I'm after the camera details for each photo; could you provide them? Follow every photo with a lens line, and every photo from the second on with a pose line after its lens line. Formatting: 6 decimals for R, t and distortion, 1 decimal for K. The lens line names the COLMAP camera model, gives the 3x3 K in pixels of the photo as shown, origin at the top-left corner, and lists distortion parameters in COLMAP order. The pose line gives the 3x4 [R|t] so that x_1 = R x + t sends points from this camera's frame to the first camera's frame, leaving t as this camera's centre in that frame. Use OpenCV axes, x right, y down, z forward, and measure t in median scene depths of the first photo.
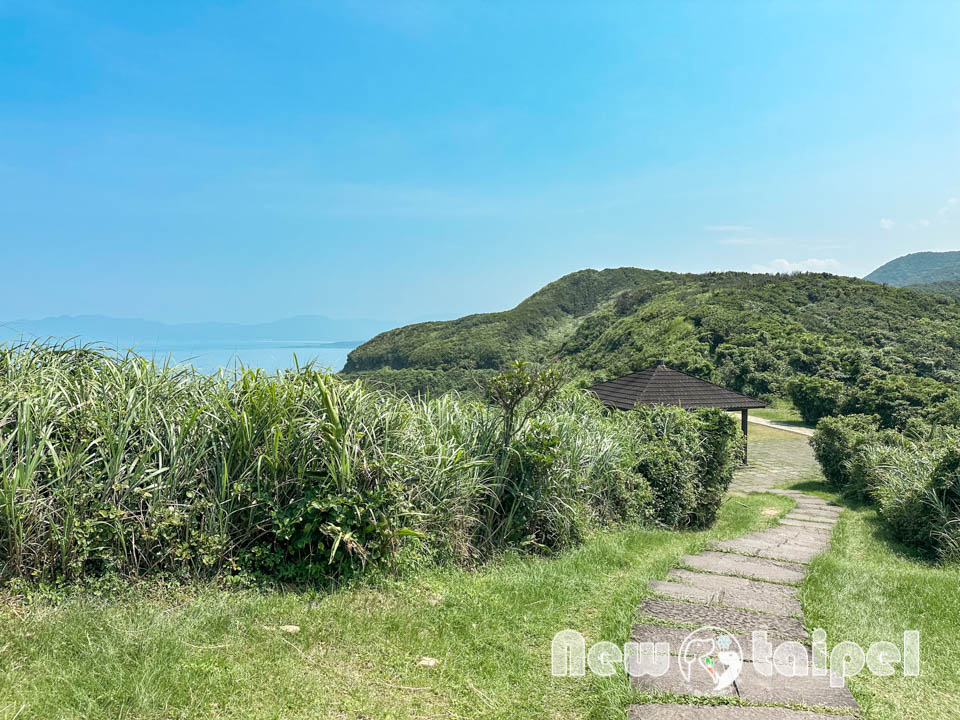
lens RADIAL K [[658.5, 0, 480.0], [0, 658.5, 360.0], [0, 0, 1]] dist [-0.003460, -0.001808]
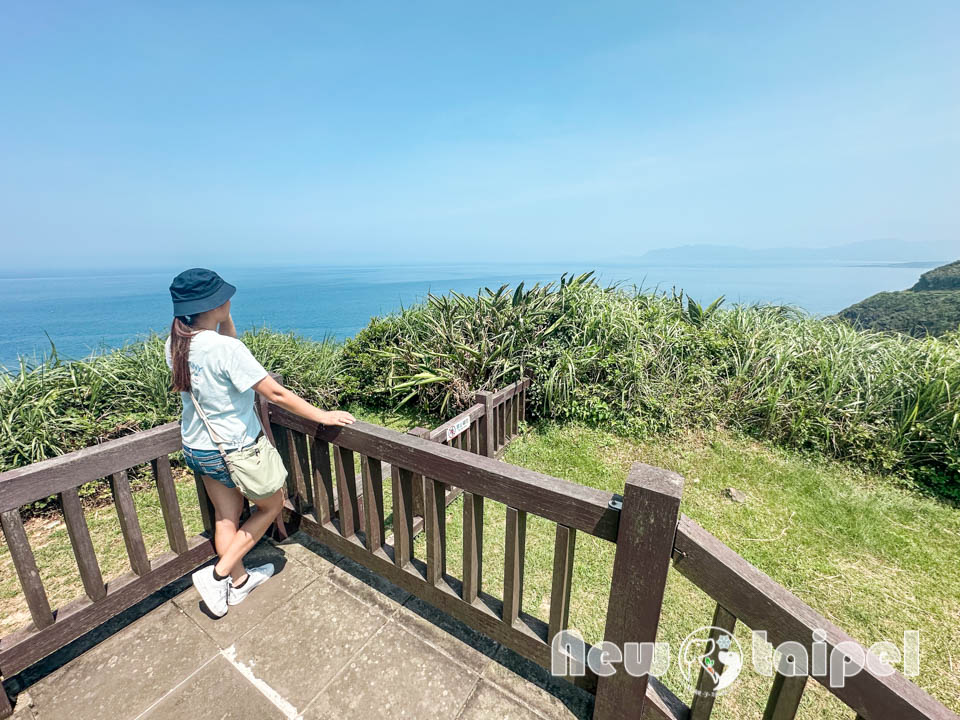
lens RADIAL K [[386.2, 0, 480.0], [0, 386.2, 360.0], [0, 0, 1]] dist [0.000689, 0.000095]
pose [[0.535013, 0.218957, -0.815977, -0.219887], [-0.016639, 0.968376, 0.248942, -0.157316], [0.844680, -0.119610, 0.521737, -0.291304]]
